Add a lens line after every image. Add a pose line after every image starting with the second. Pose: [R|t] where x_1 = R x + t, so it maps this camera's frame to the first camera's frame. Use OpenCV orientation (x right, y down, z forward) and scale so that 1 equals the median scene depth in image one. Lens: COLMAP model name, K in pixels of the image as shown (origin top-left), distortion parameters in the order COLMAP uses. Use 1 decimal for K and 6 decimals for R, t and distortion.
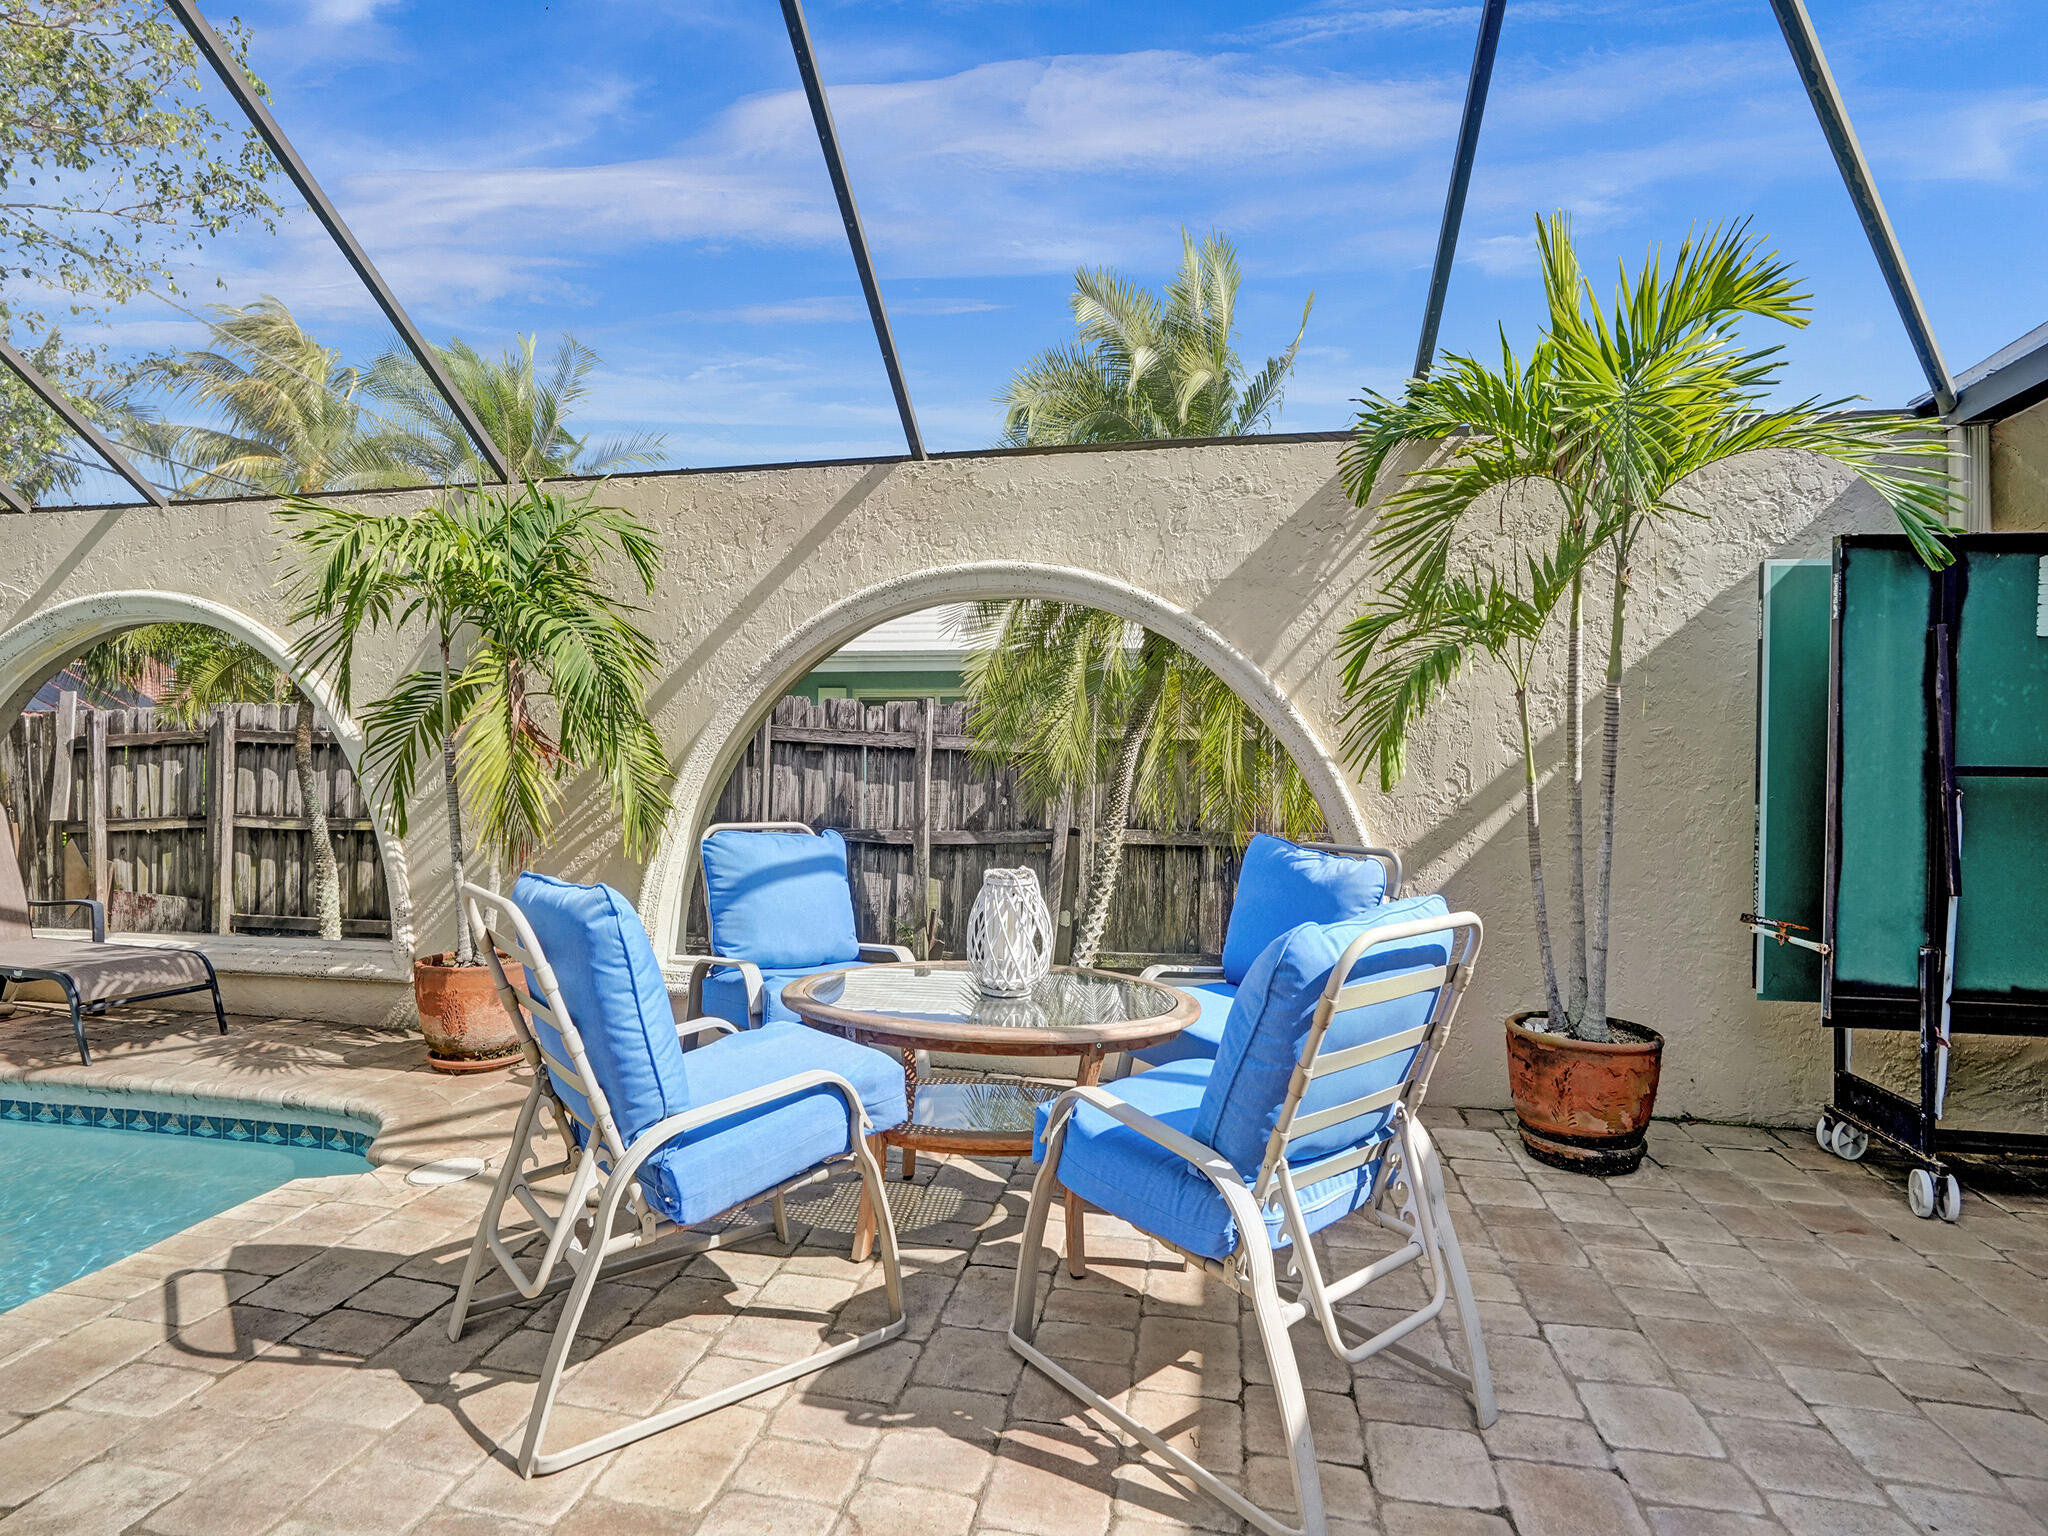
lens RADIAL K [[1070.6, 0, 1017.9], [0, 1070.6, 772.3], [0, 0, 1]] dist [-0.026353, 0.000015]
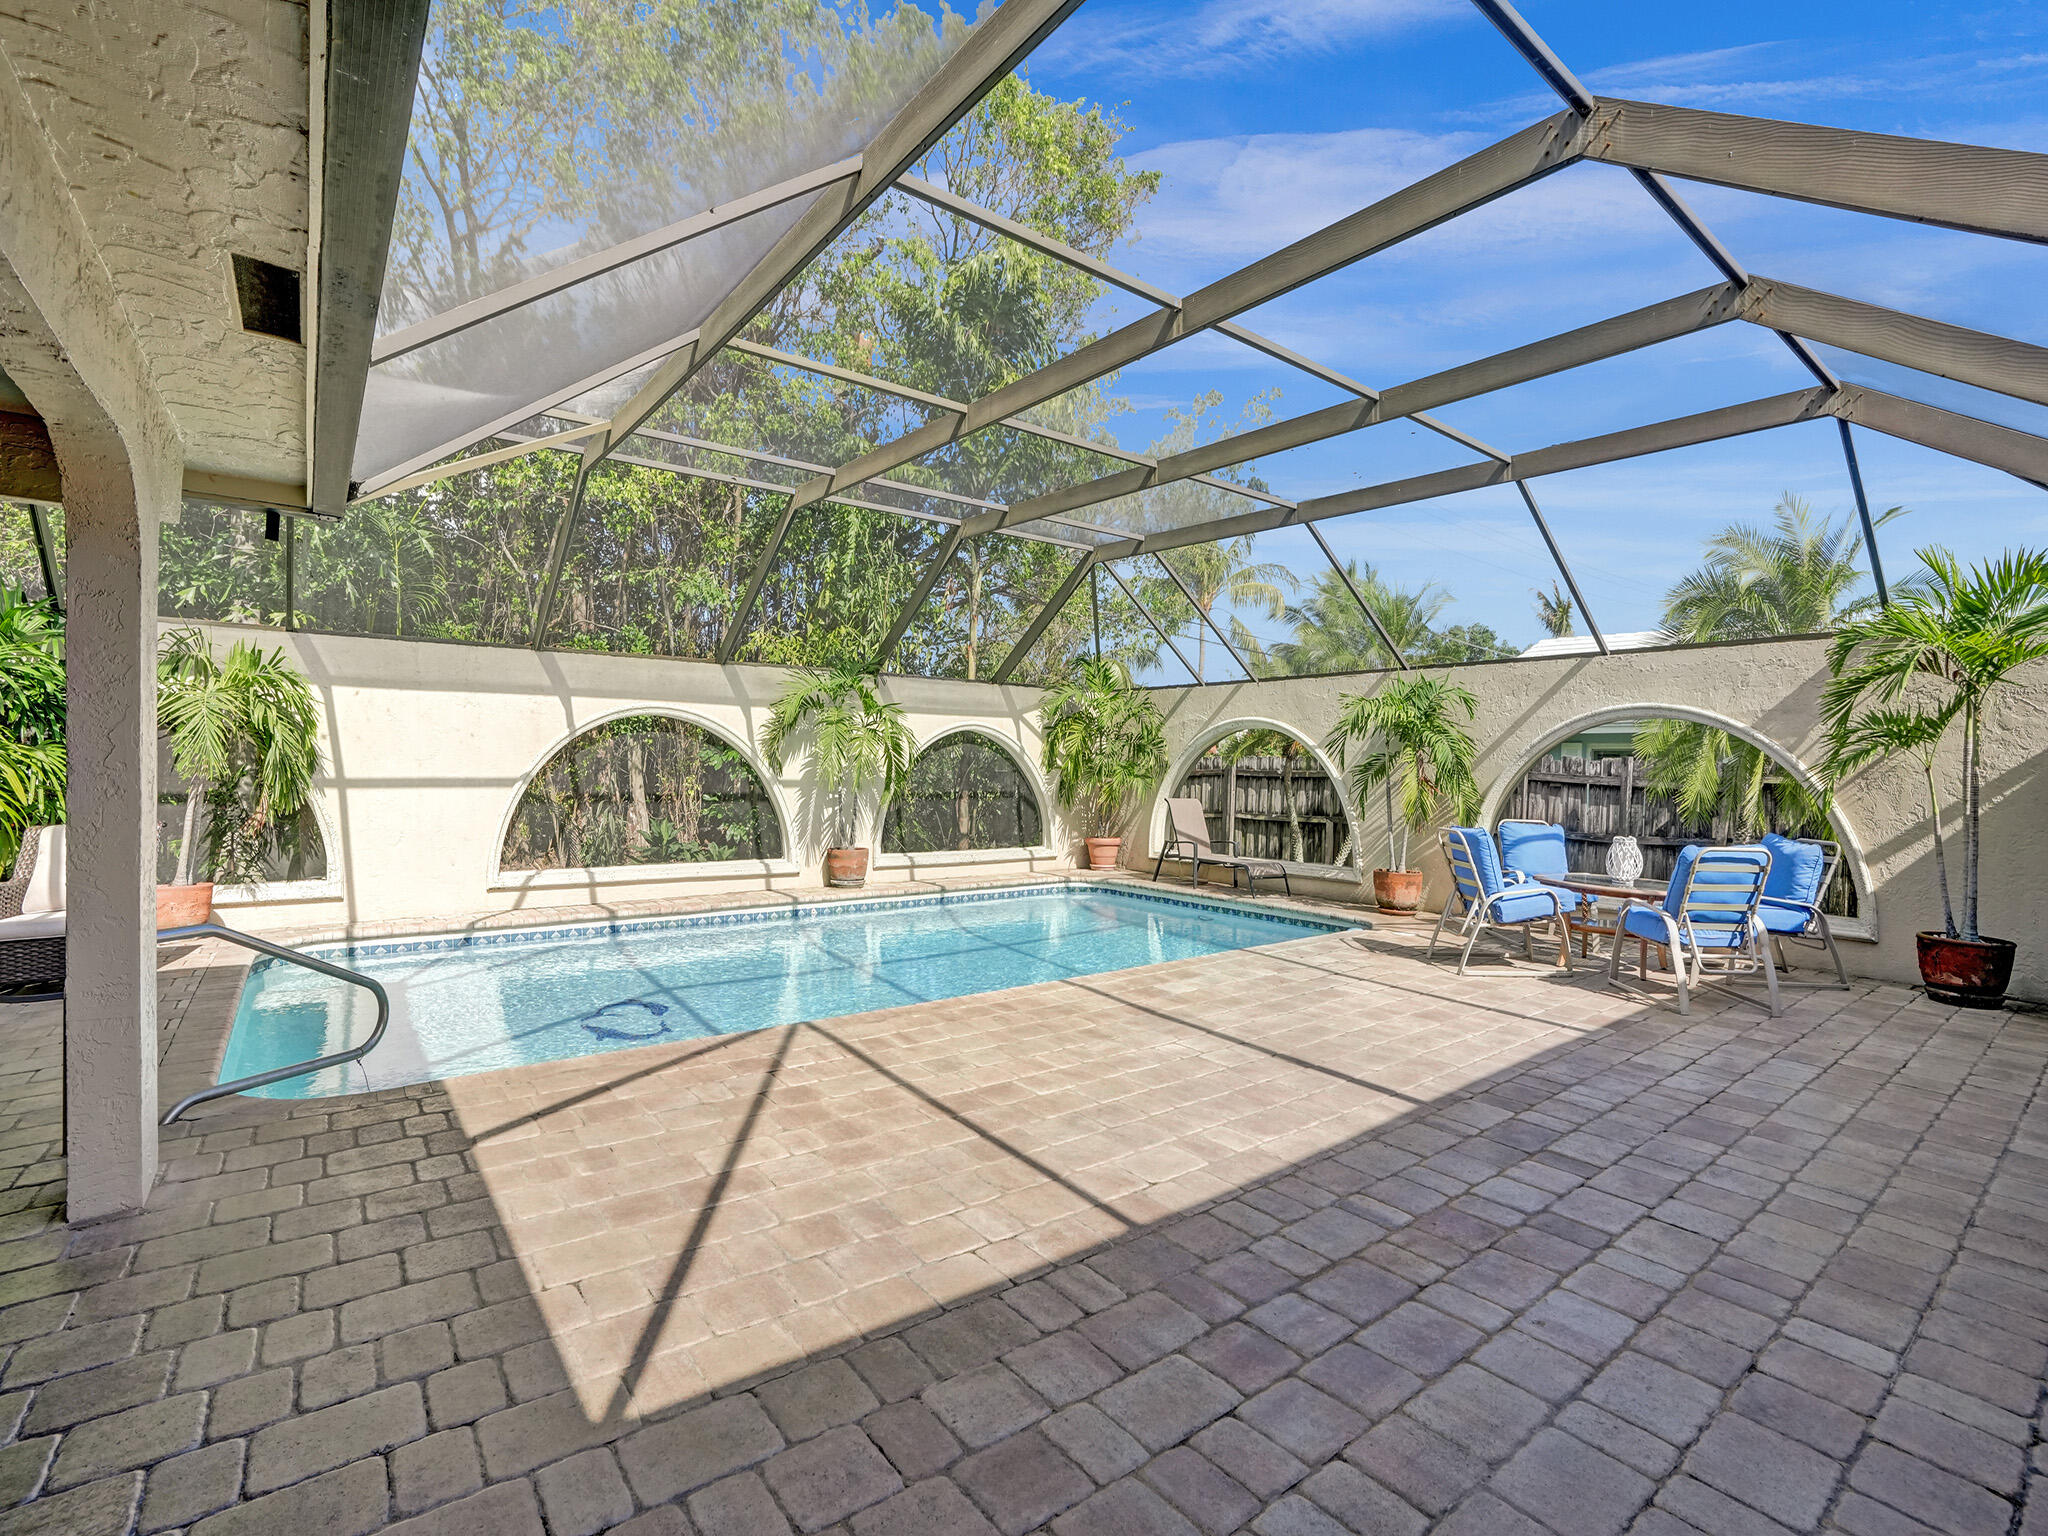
lens RADIAL K [[950.1, 0, 1027.1], [0, 950.1, 763.0], [0, 0, 1]] dist [-0.056849, 0.020978]
pose [[0.753772, 0.004983, -0.657117, 0.268595], [-0.025097, 0.999460, -0.021209, -0.006804], [0.656657, 0.032478, 0.753490, -1.186385]]
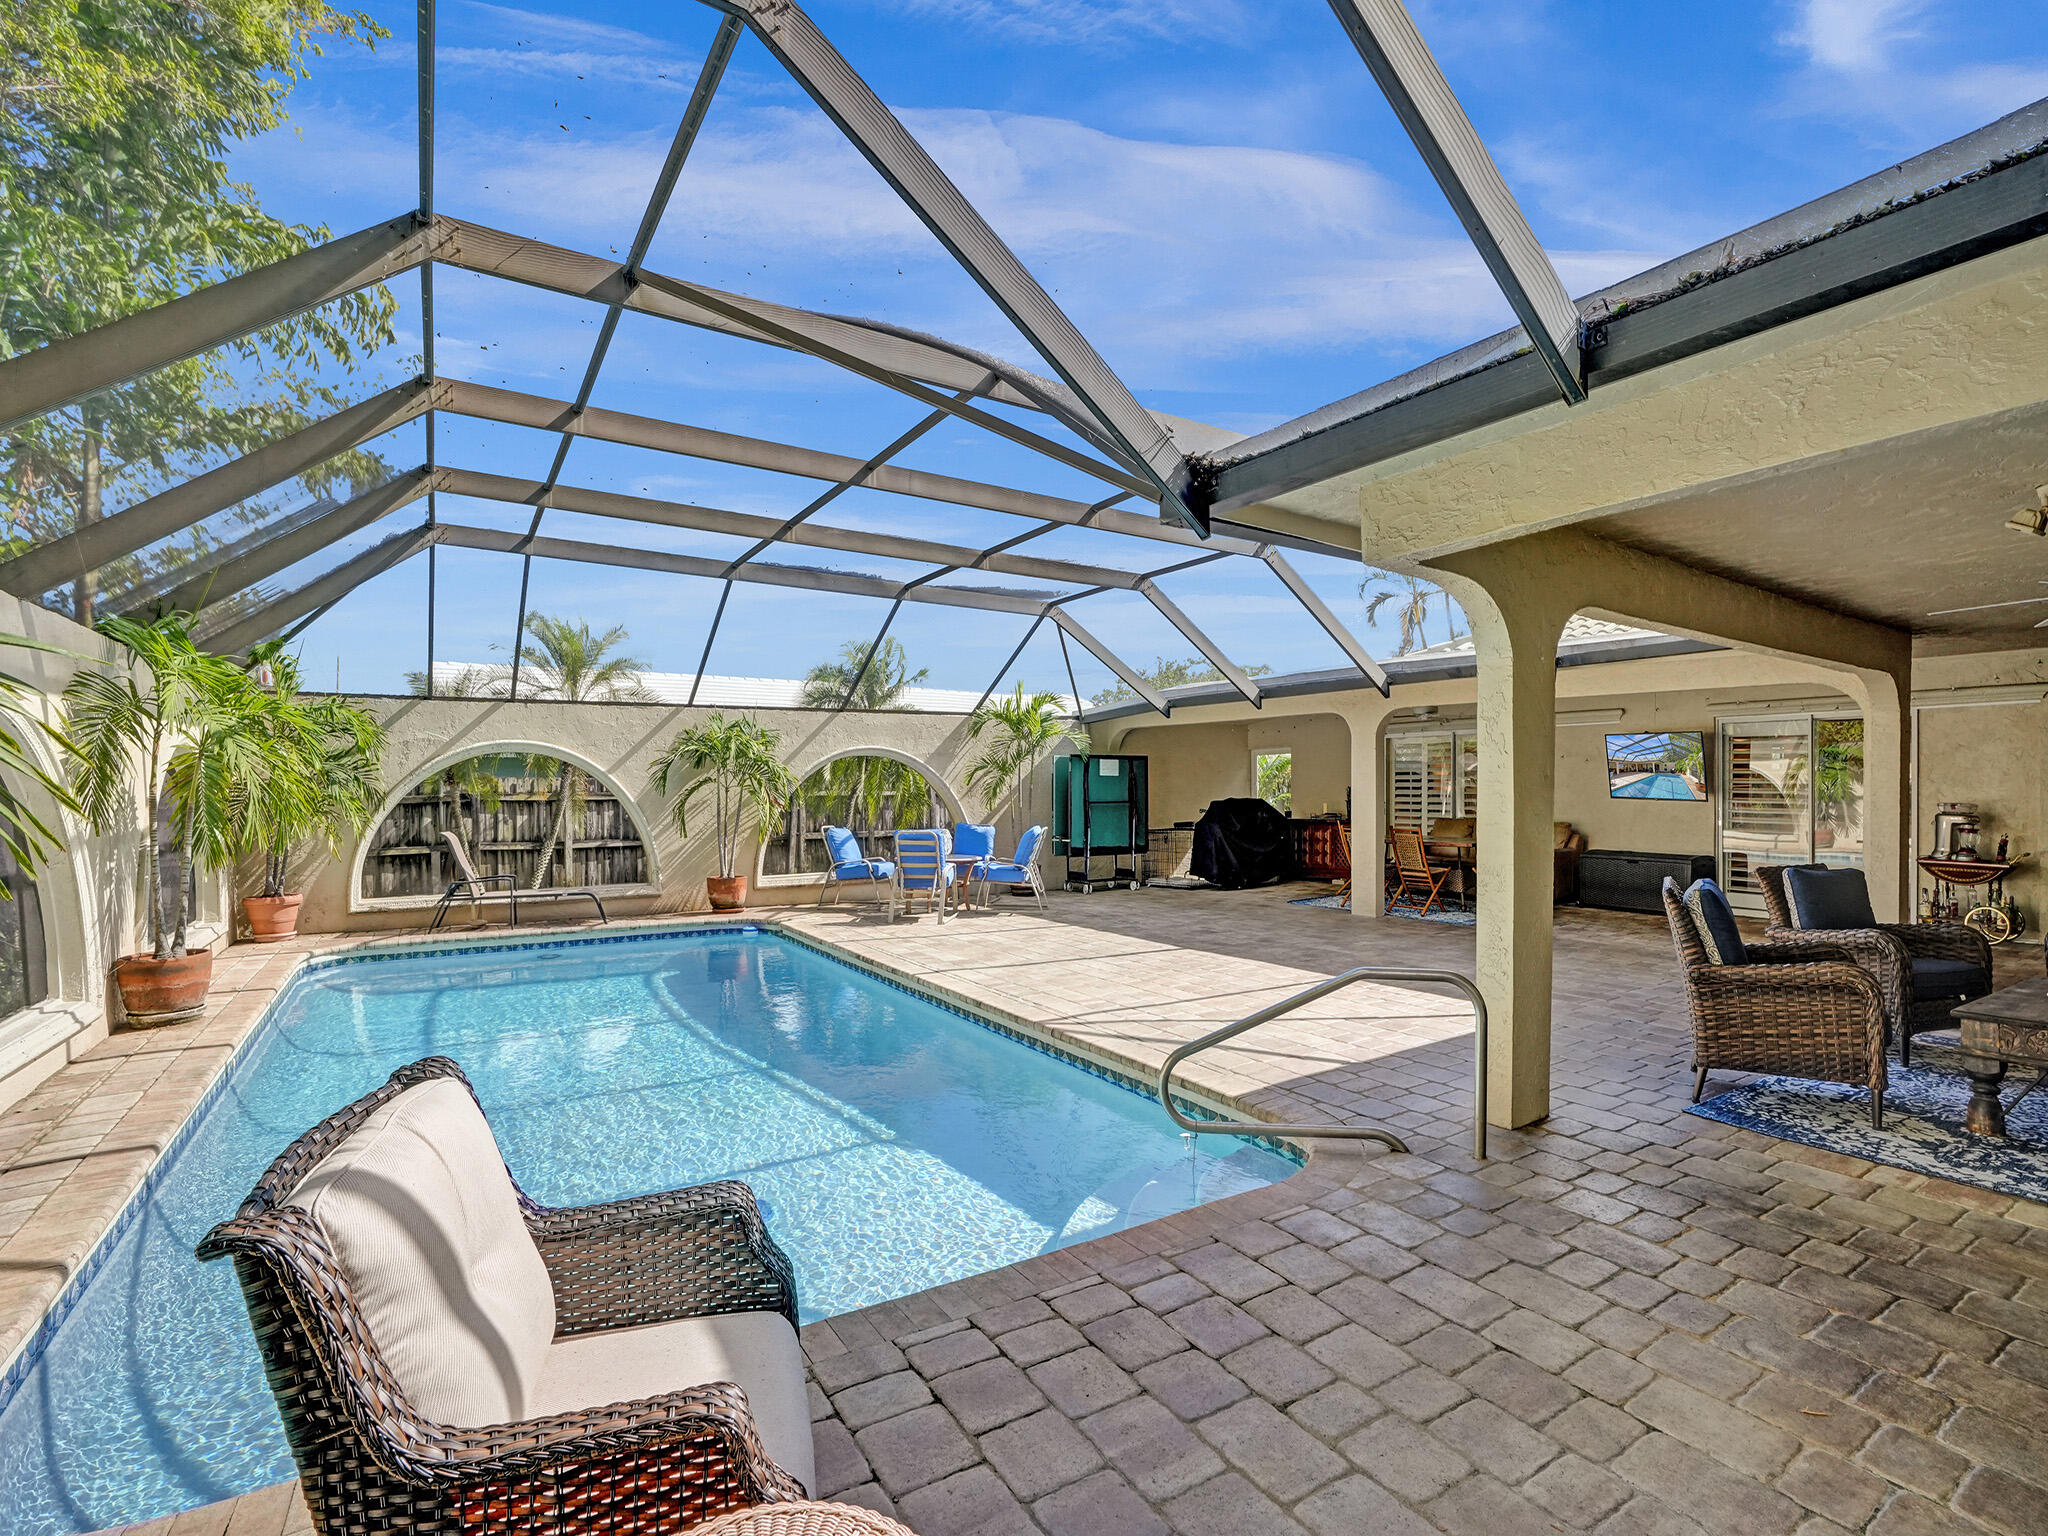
lens RADIAL K [[950.1, 0, 1027.1], [0, 950.1, 763.0], [0, 0, 1]] dist [-0.056849, 0.020978]
pose [[0.737572, 0.005446, 0.675246, -1.639764], [0.025361, 0.999039, -0.035760, -0.024536], [-0.674792, 0.043501, 0.736725, -1.478749]]
